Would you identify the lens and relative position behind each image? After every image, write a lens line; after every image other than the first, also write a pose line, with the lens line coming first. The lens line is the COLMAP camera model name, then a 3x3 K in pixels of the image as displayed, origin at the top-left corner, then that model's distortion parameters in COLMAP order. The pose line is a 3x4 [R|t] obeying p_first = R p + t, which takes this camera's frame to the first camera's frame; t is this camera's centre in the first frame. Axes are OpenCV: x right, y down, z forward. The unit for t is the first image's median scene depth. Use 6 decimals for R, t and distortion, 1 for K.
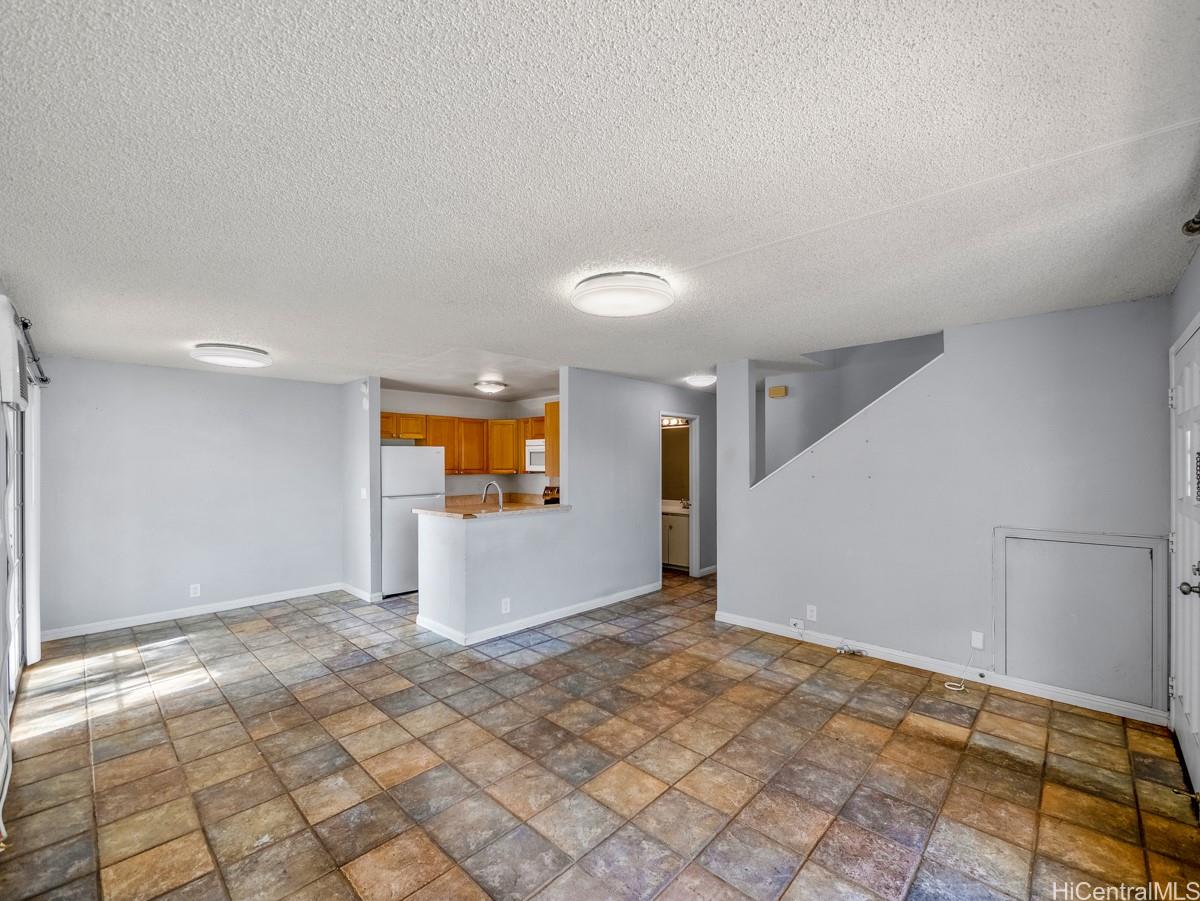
lens RADIAL K [[507.8, 0, 596.6], [0, 507.8, 463.4], [0, 0, 1]] dist [-0.005344, 0.001329]
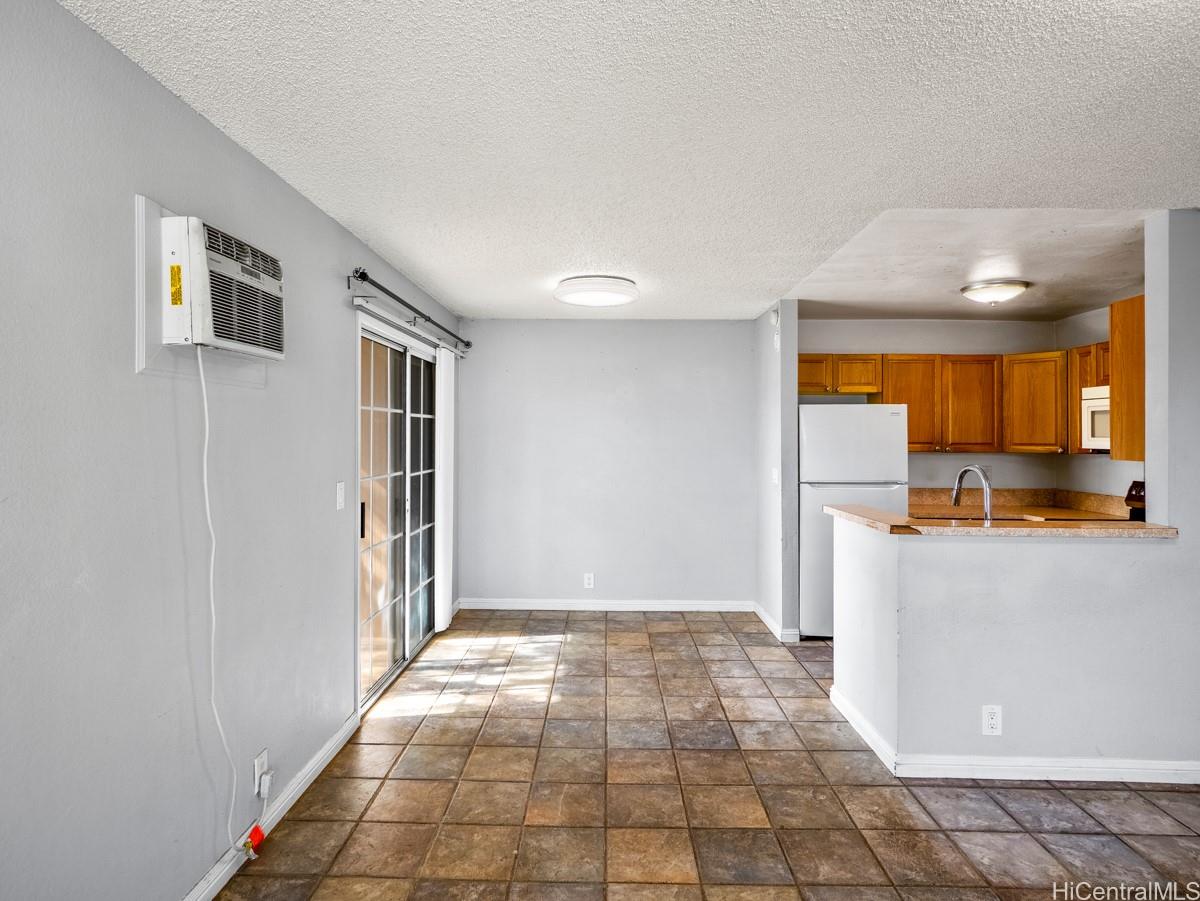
lens RADIAL K [[669.6, 0, 592.0], [0, 669.6, 428.5], [0, 0, 1]] dist [-0.000040, -0.001909]
pose [[0.676186, -0.001042, -0.736730, 0.043334], [-0.009534, 0.999903, -0.010164, 0.011815], [0.736669, 0.013897, 0.676111, 0.334015]]
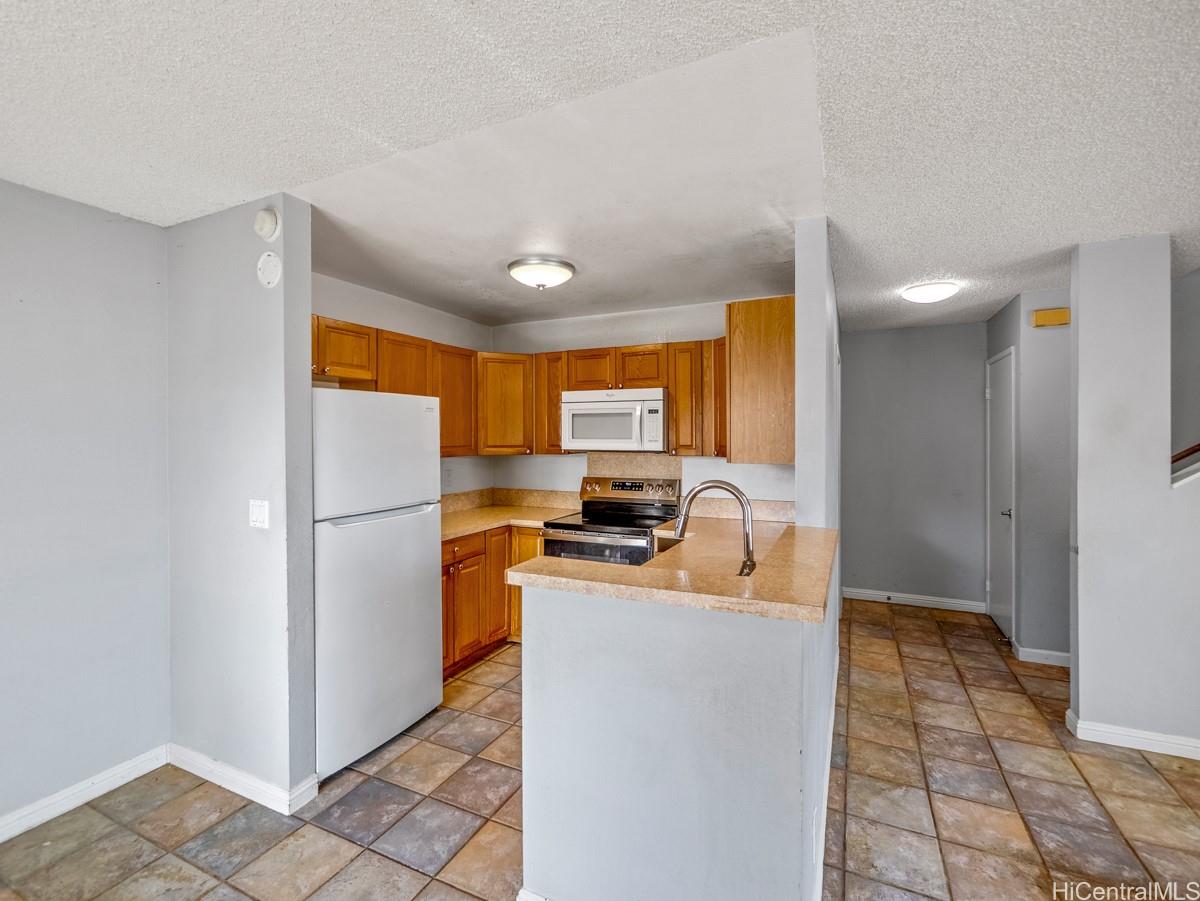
lens RADIAL K [[544.3, 0, 589.8], [0, 544.3, 439.9], [0, 0, 1]] dist [-0.000218, -0.000159]
pose [[0.949138, 0.000147, 0.314861, -0.538311], [-0.000876, 0.999997, 0.002176, 0.006484], [-0.314860, -0.002342, 0.949135, 0.831466]]
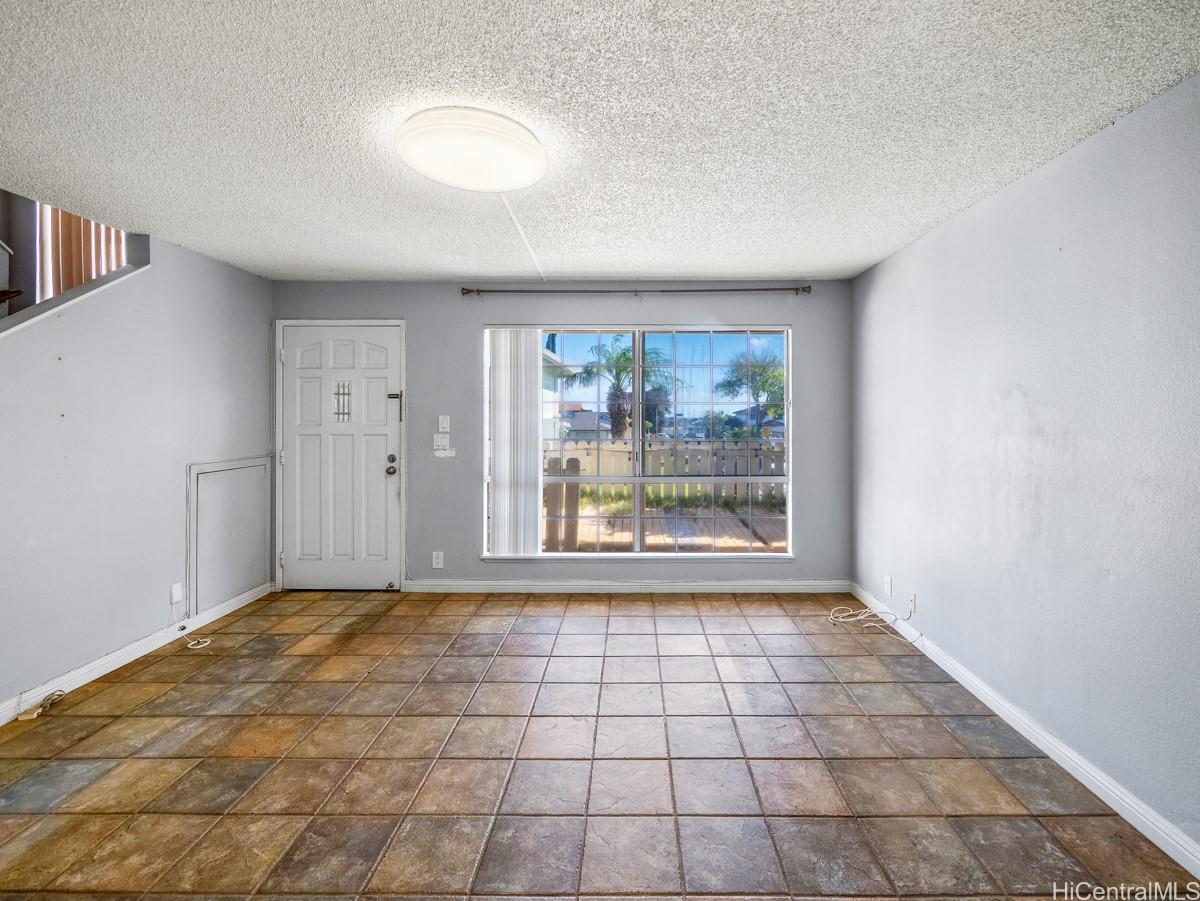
lens RADIAL K [[546.9, 0, 640.0], [0, 546.9, 413.7], [0, 0, 1]] dist [-0.004604, 0.001584]
pose [[-0.698318, 0.001430, 0.715786, -0.492660], [0.002409, 0.999997, 0.000353, 0.029455], [-0.715784, 0.001970, -0.698319, 1.022079]]
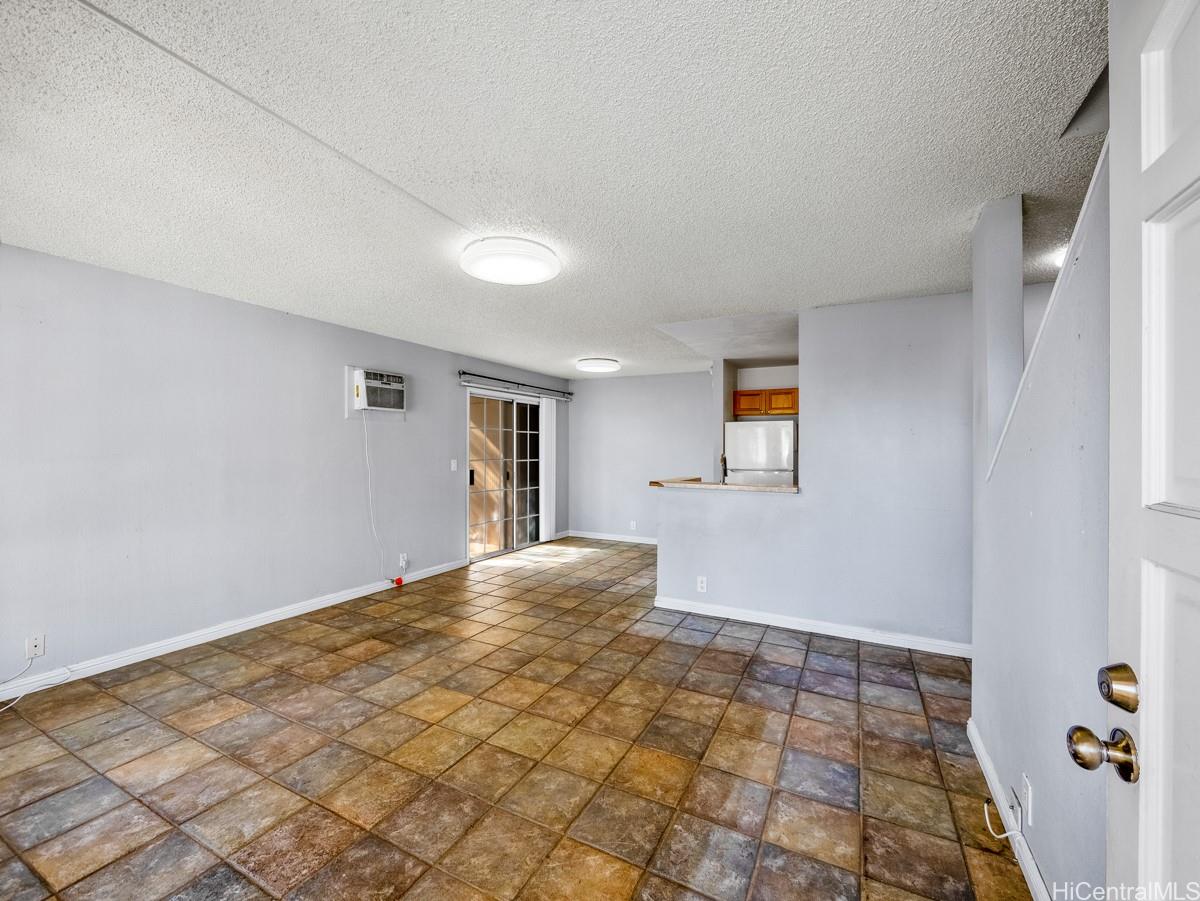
lens RADIAL K [[507.8, 0, 593.1], [0, 507.8, 442.1], [0, 0, 1]] dist [-0.005344, 0.001329]
pose [[0.272143, -0.009056, -0.962214, 0.812067], [-0.009186, 0.999886, -0.012009, 0.036883], [0.962213, 0.012107, 0.272029, 0.658871]]
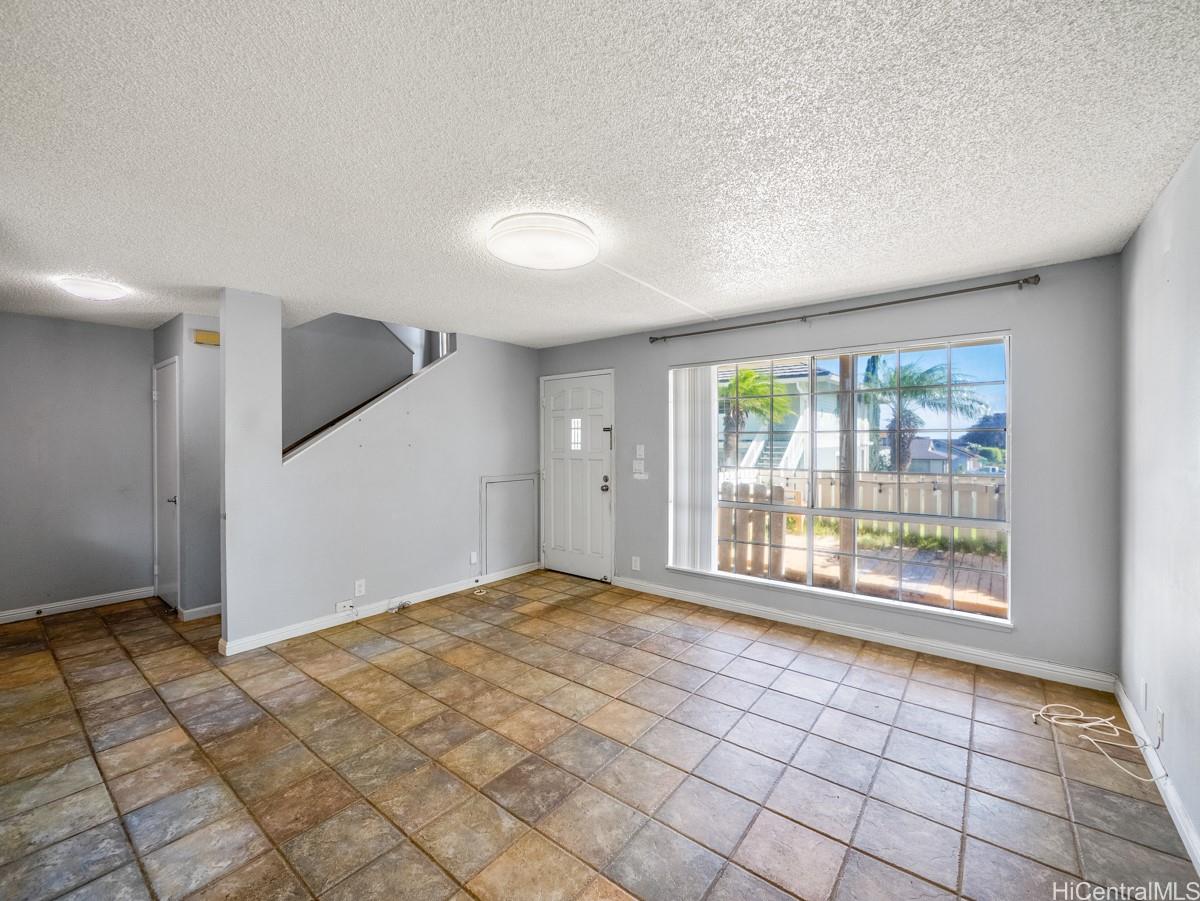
lens RADIAL K [[507.8, 0, 600.5], [0, 507.8, 441.8], [0, 0, 1]] dist [-0.005344, 0.001329]
pose [[-0.098202, 0.002975, 0.995162, -0.657006], [0.005253, 0.999983, -0.002471, 0.028216], [-0.995153, 0.004985, -0.098216, 0.737334]]
